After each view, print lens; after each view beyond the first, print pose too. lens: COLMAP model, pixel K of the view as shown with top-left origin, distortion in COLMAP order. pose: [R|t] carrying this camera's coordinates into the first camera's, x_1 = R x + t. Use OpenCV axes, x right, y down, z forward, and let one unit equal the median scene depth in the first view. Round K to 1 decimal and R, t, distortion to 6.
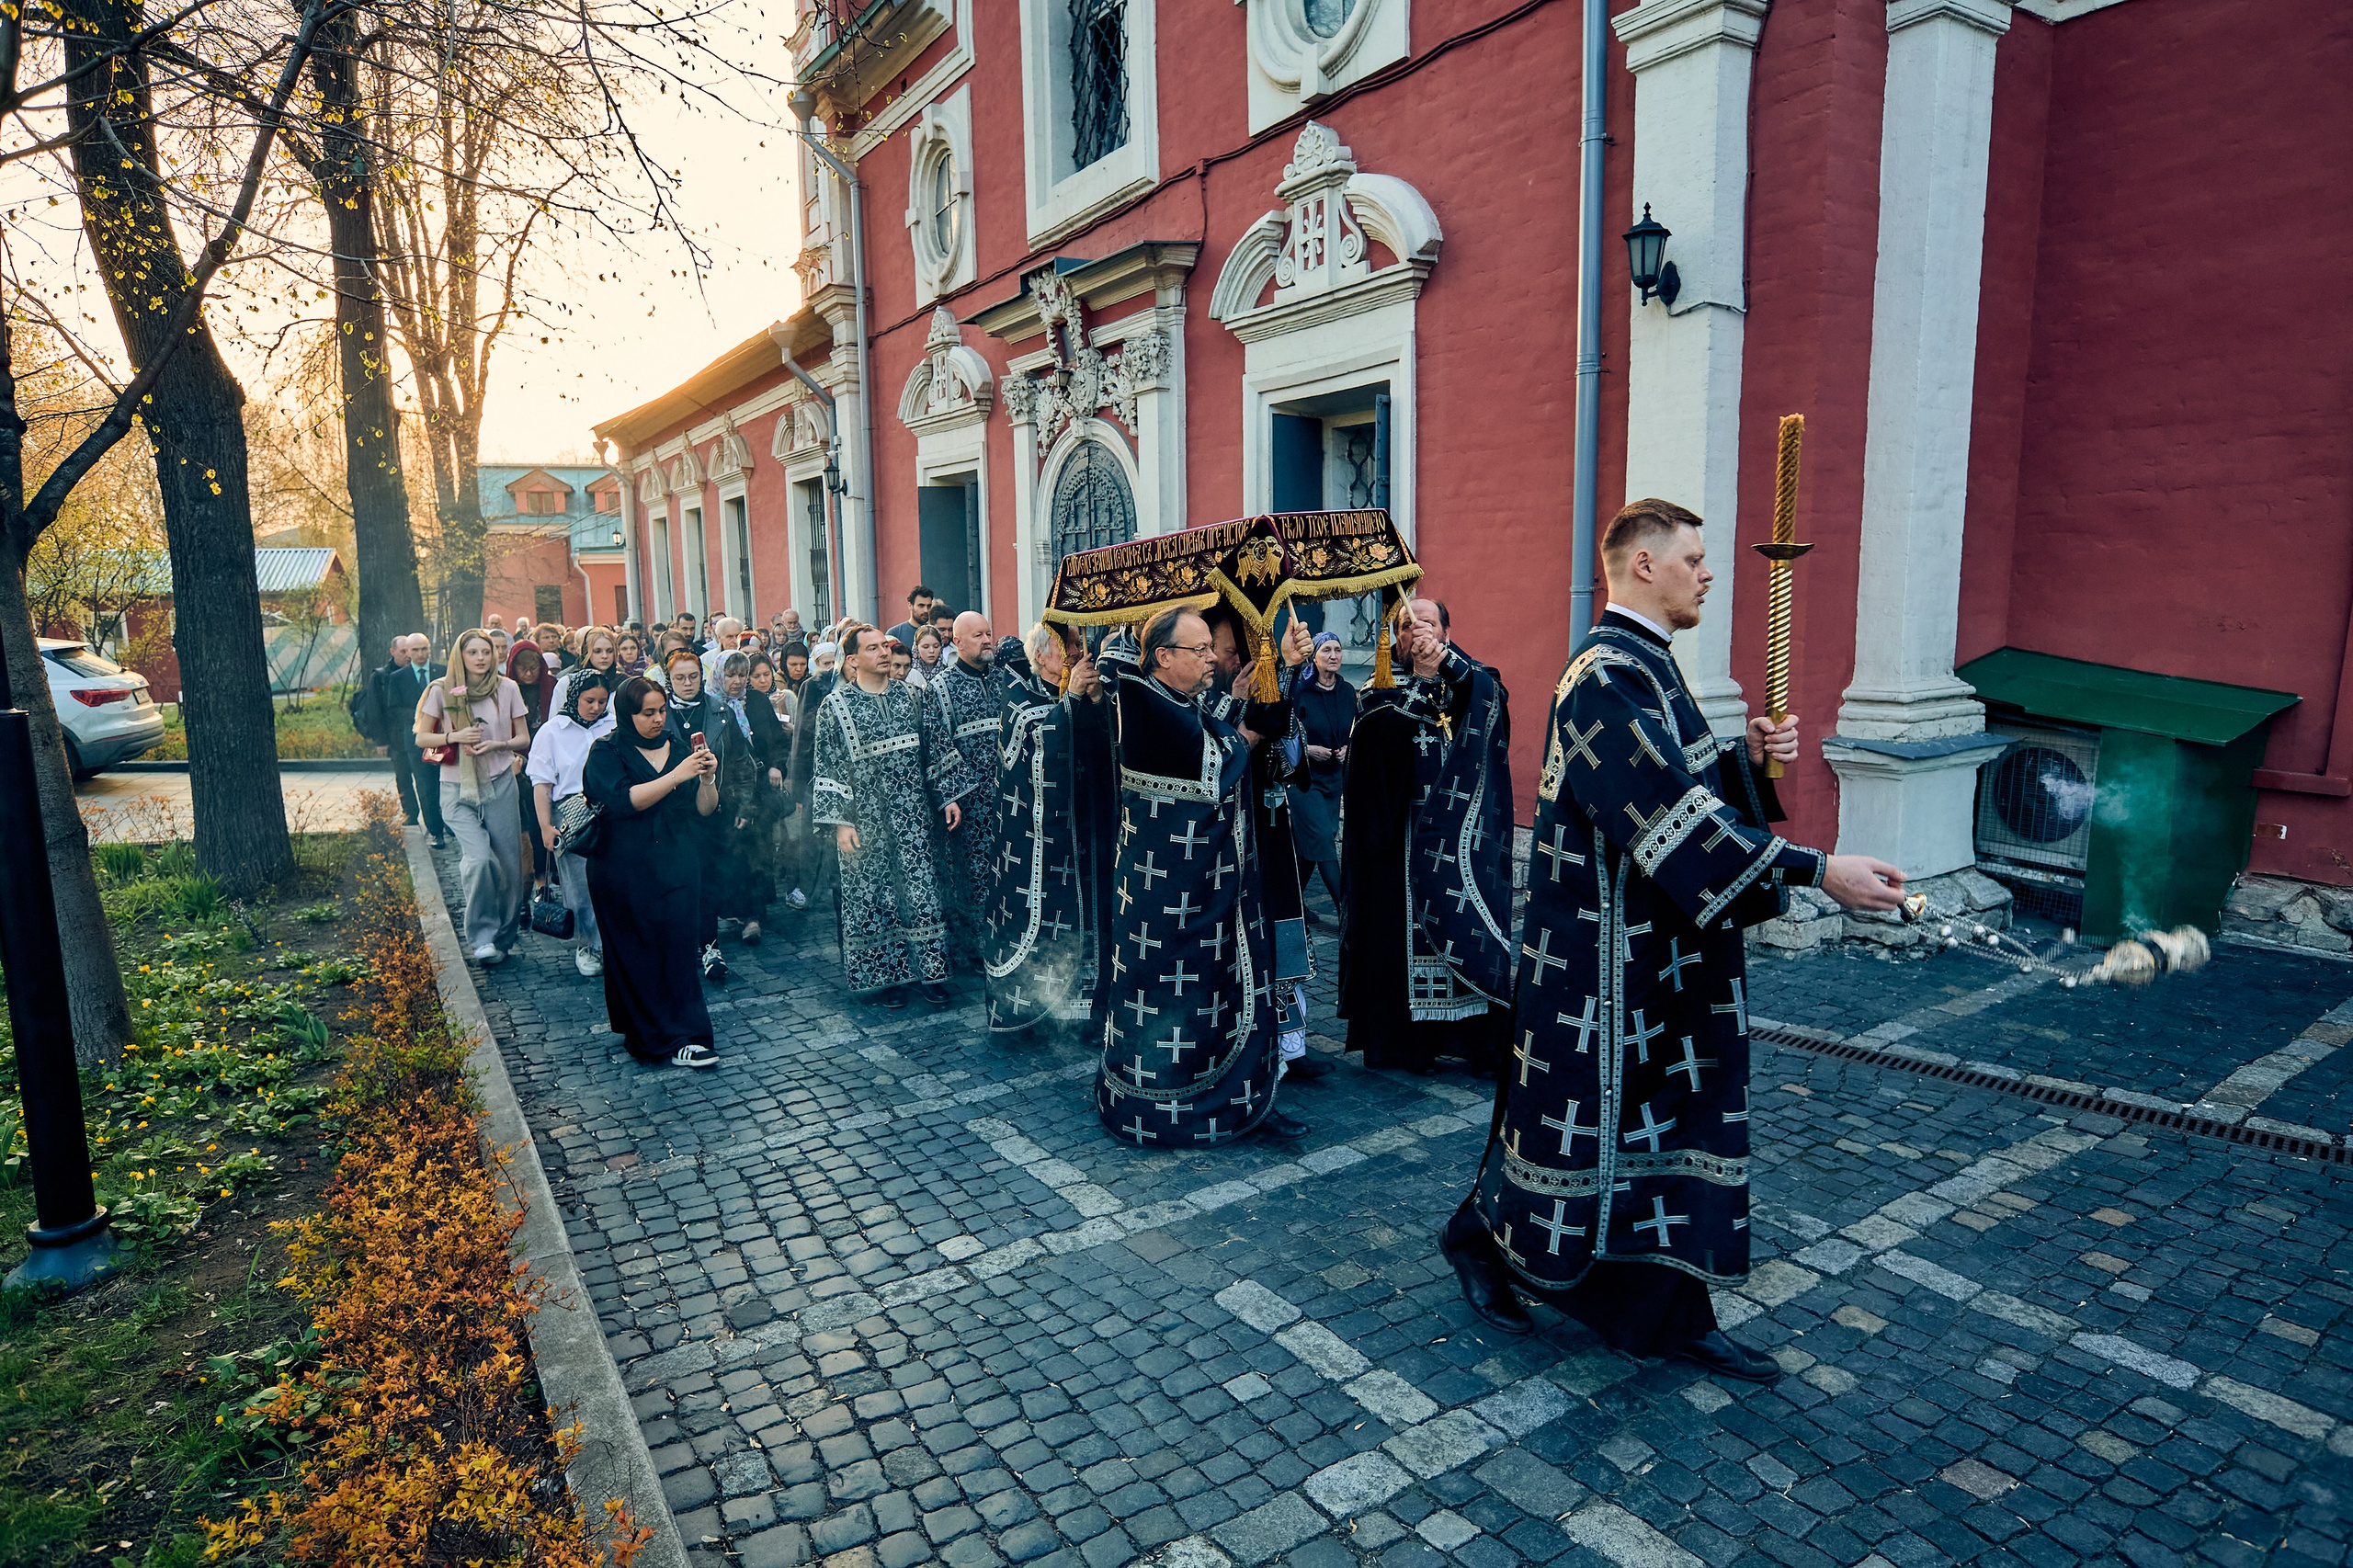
lens RADIAL K [[1338.1, 0, 1166.9], [0, 1338.1, 779.0], [0, 0, 1]] dist [-0.029214, 0.023799]
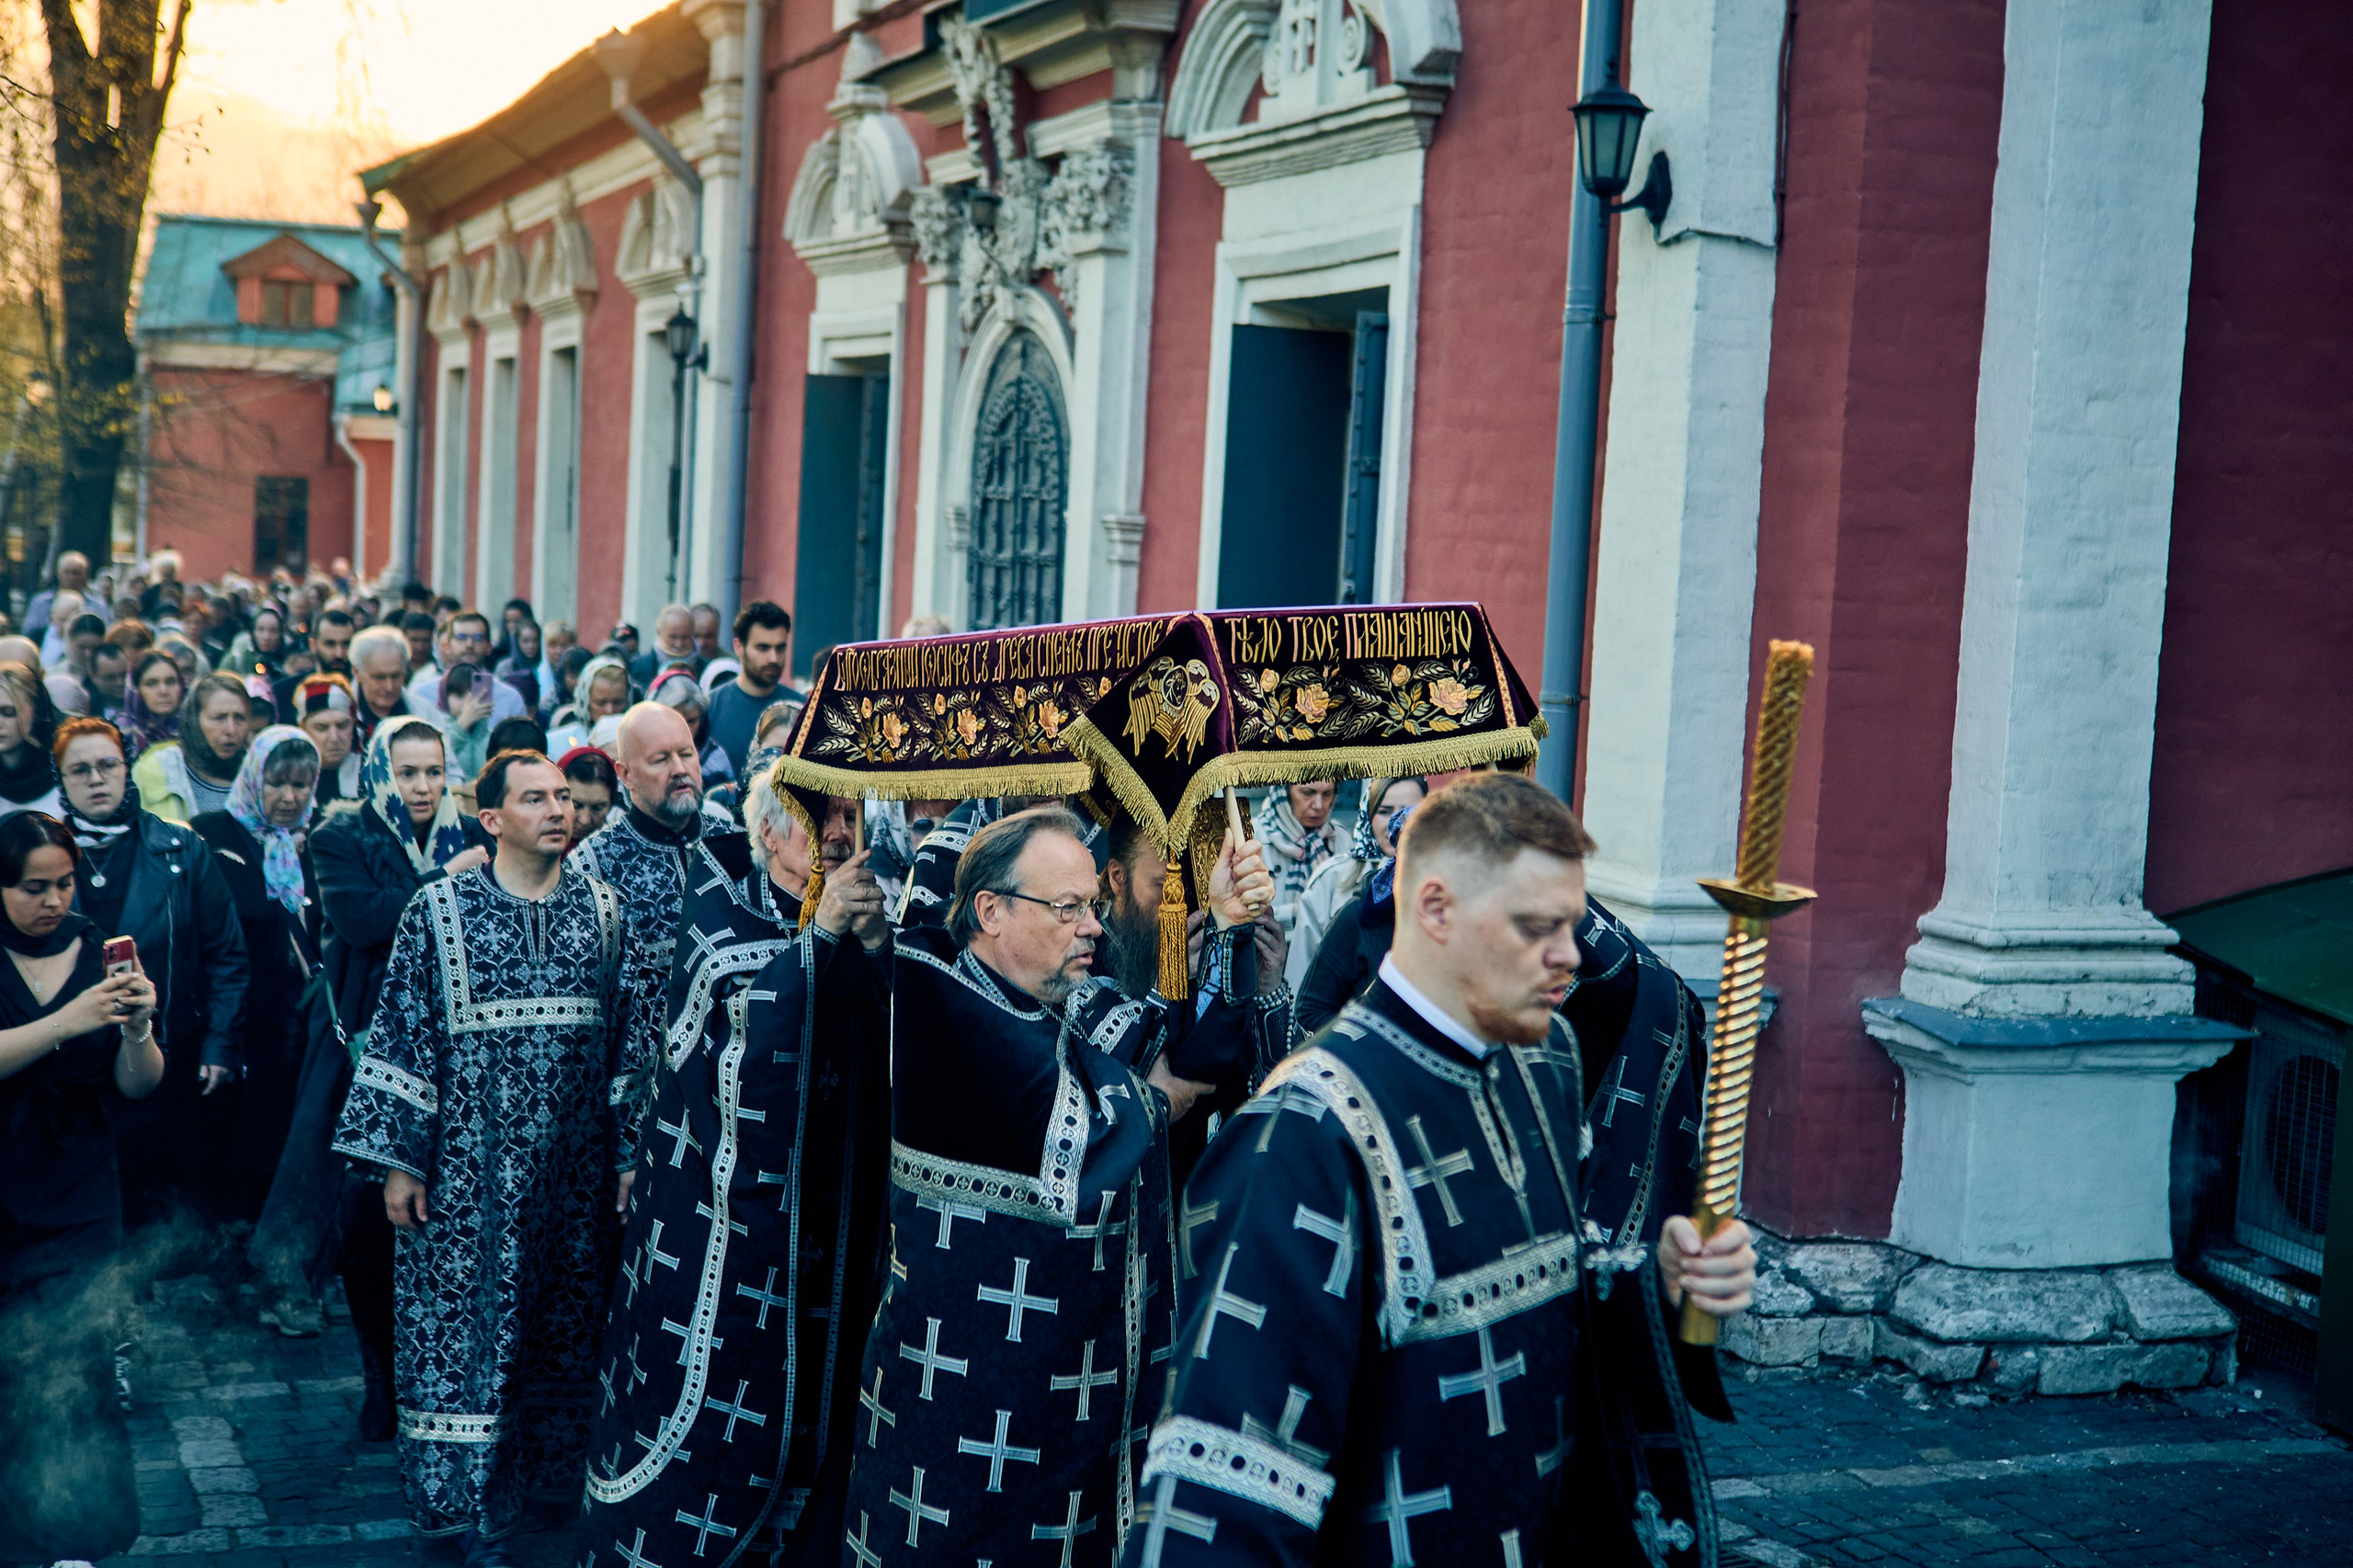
lens RADIAL K [[3233.1, 0, 1146.4], [0, 3233.1, 765.6], [0, 0, 1]] dist [0.037733, 0.000000]
pose [[0.976849, 0.081960, -0.197606, 0.308107], [-0.095613, 0.993575, -0.060556, -0.010776], [0.191374, 0.078048, 0.978409, -0.272663]]
